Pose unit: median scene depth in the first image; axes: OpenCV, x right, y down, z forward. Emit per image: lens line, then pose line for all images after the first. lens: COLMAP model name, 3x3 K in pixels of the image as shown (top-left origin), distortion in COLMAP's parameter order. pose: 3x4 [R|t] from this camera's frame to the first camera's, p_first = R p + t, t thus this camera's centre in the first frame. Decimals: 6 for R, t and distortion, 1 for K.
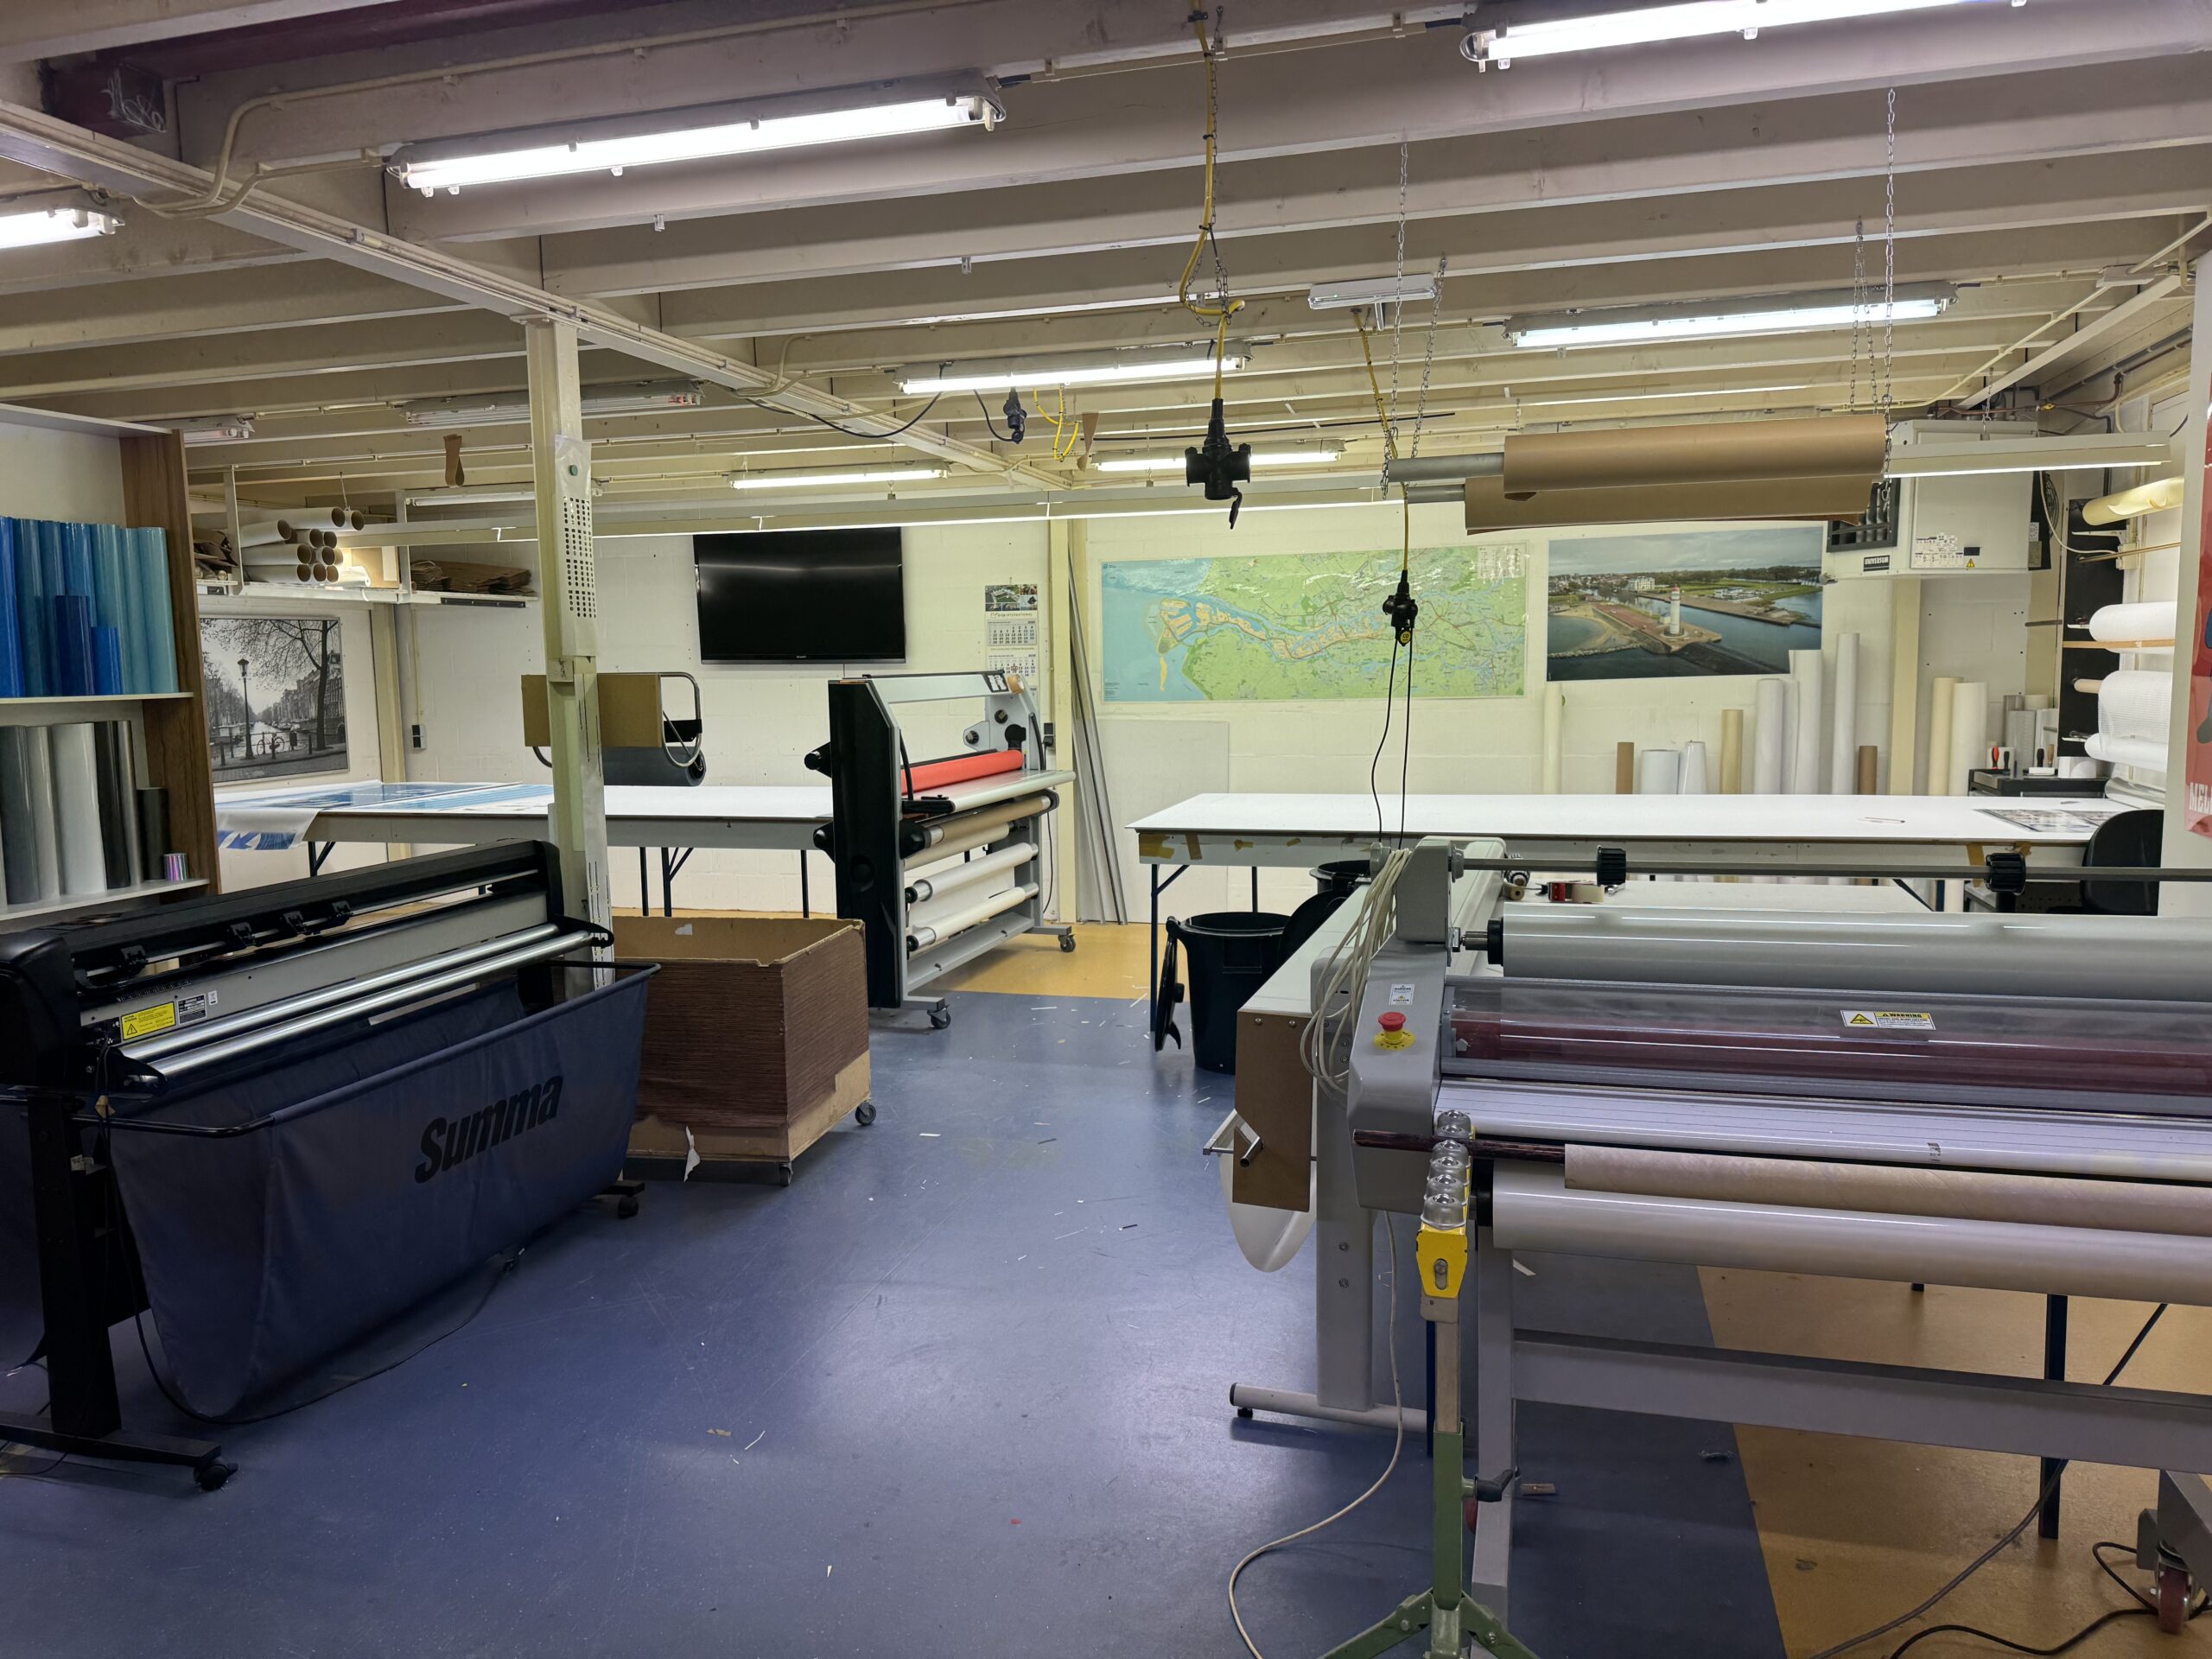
lens RADIAL K [[1533.3, 0, 1121.9], [0, 1533.3, 836.3], [0, 0, 1]] dist [0.004856, -0.023494]
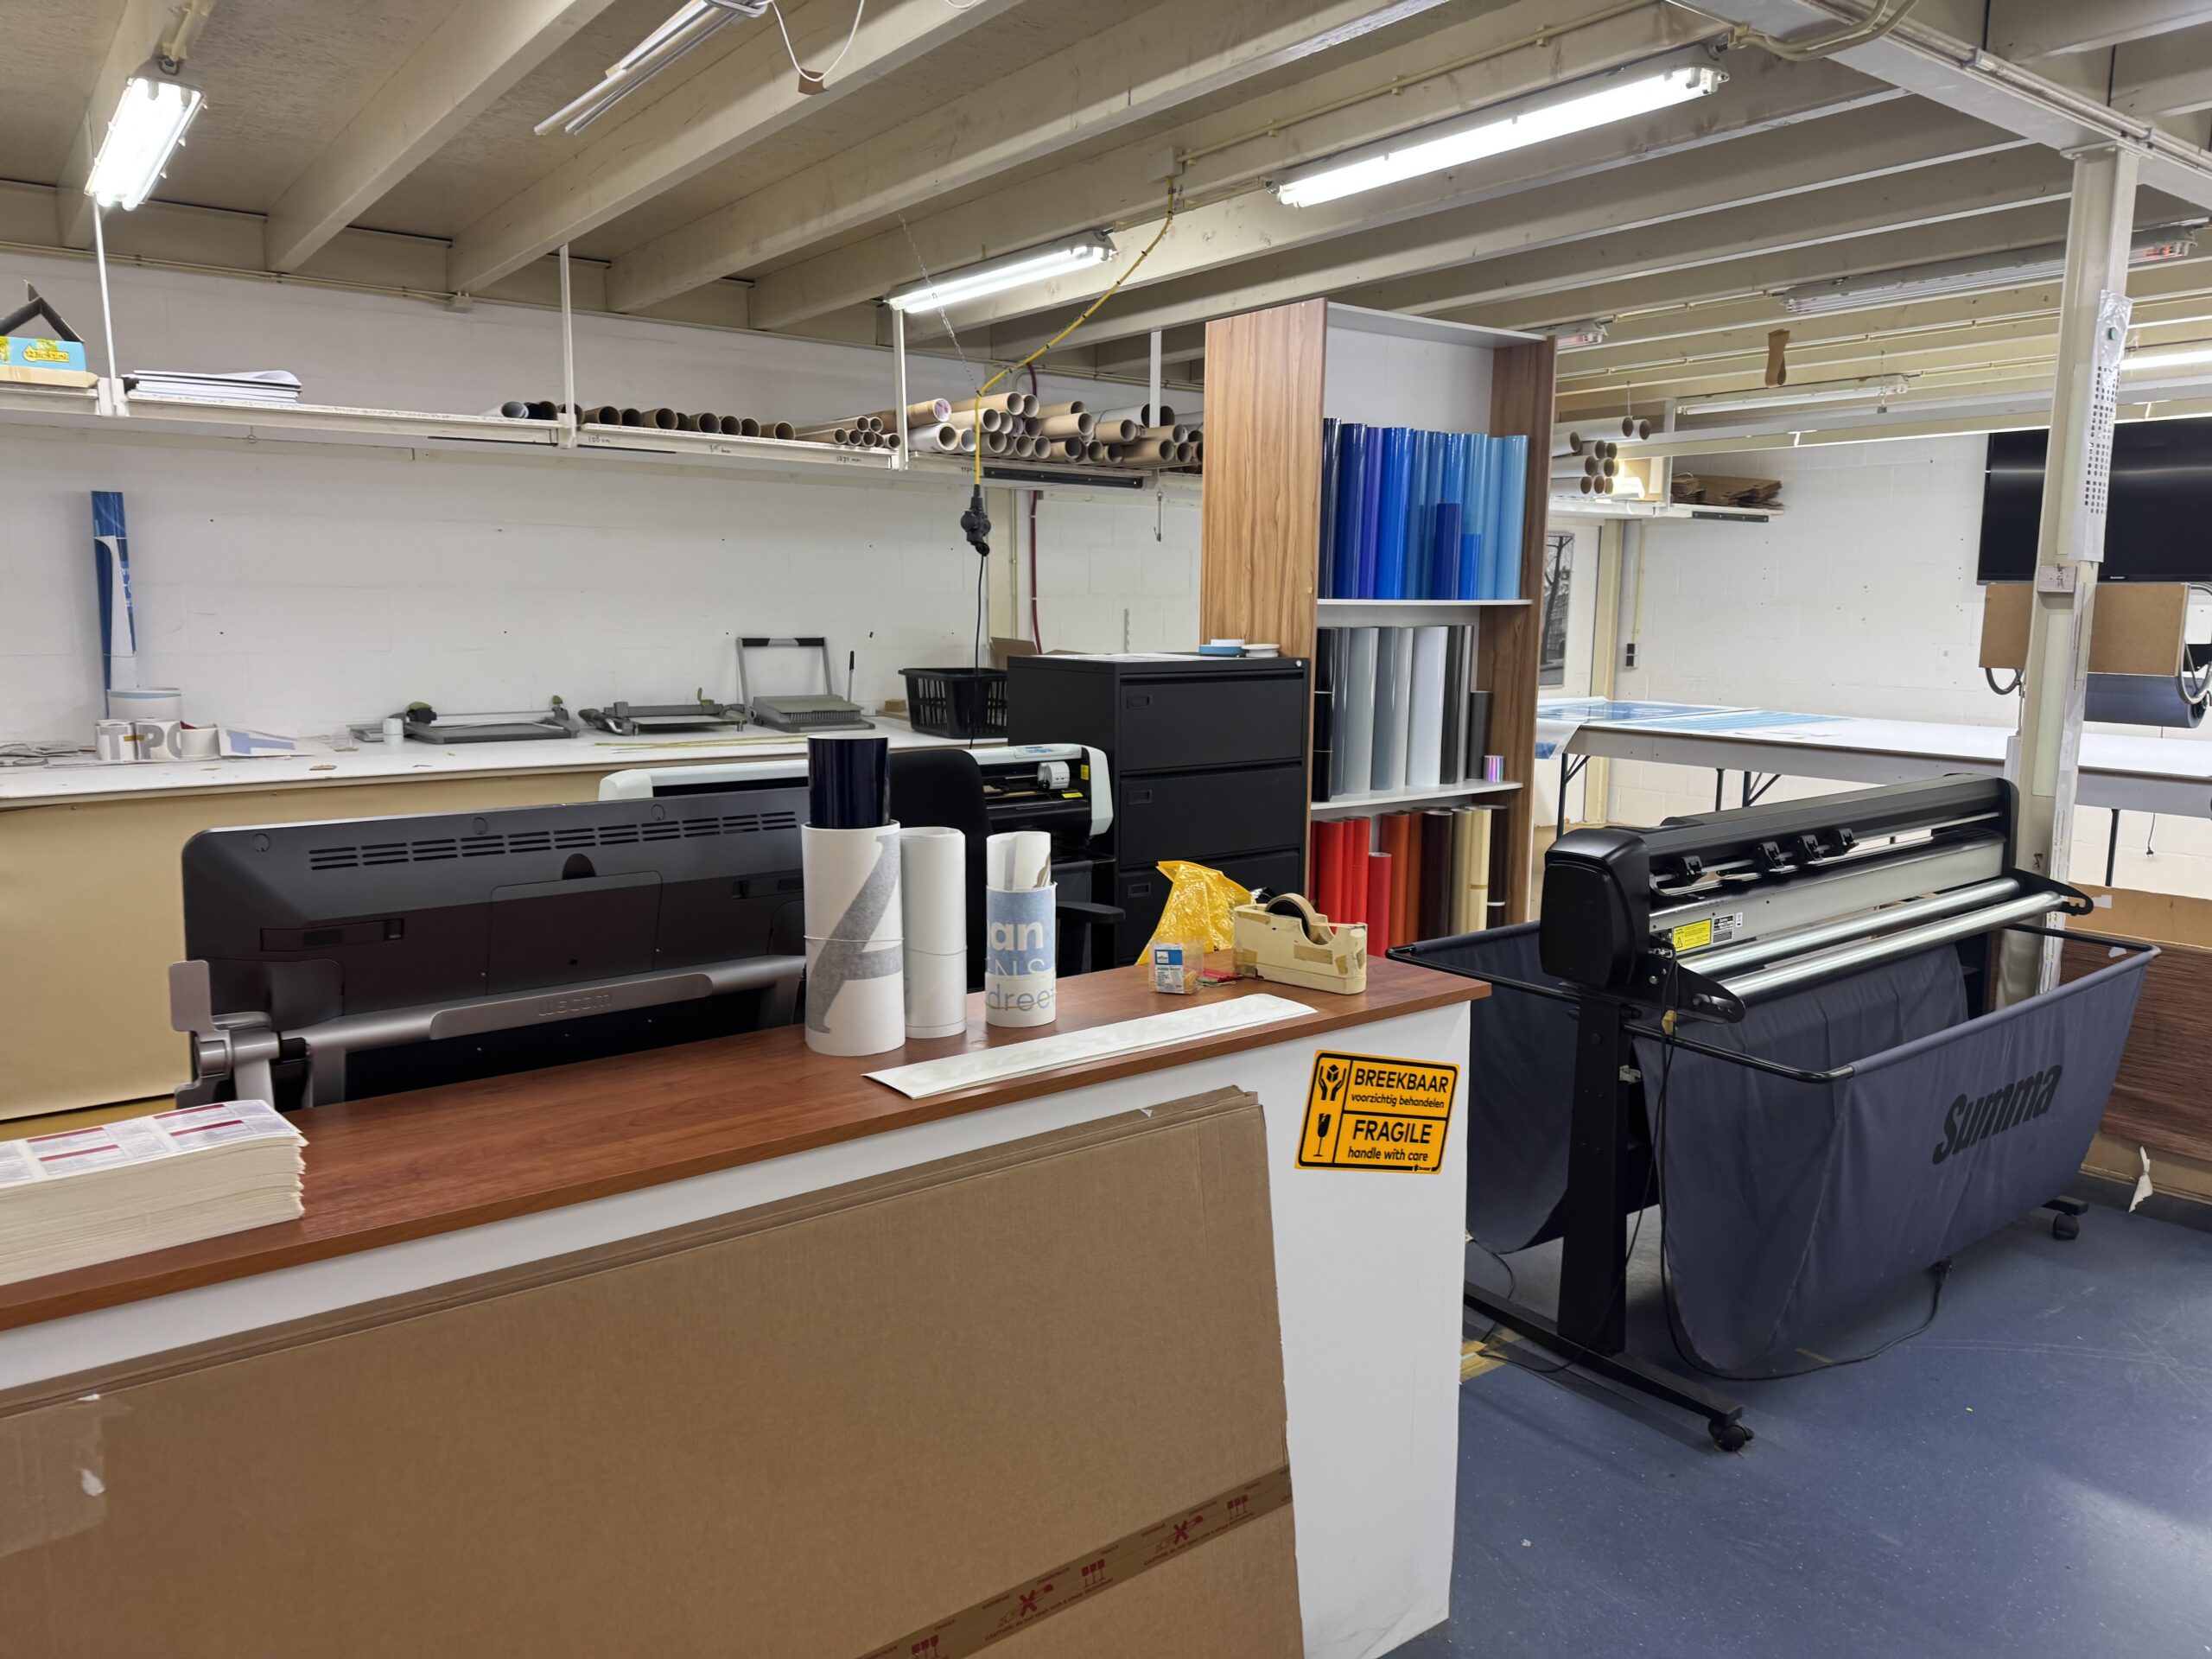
lens RADIAL K [[1533.3, 0, 1087.3], [0, 1533.3, 828.8], [0, 0, 1]] dist [0.004856, -0.023494]
pose [[0.782655, 0.114462, -0.611841, -0.208795], [-0.089940, 0.993428, 0.070800, 0.012654], [0.615923, -0.000383, 0.787806, 0.015987]]
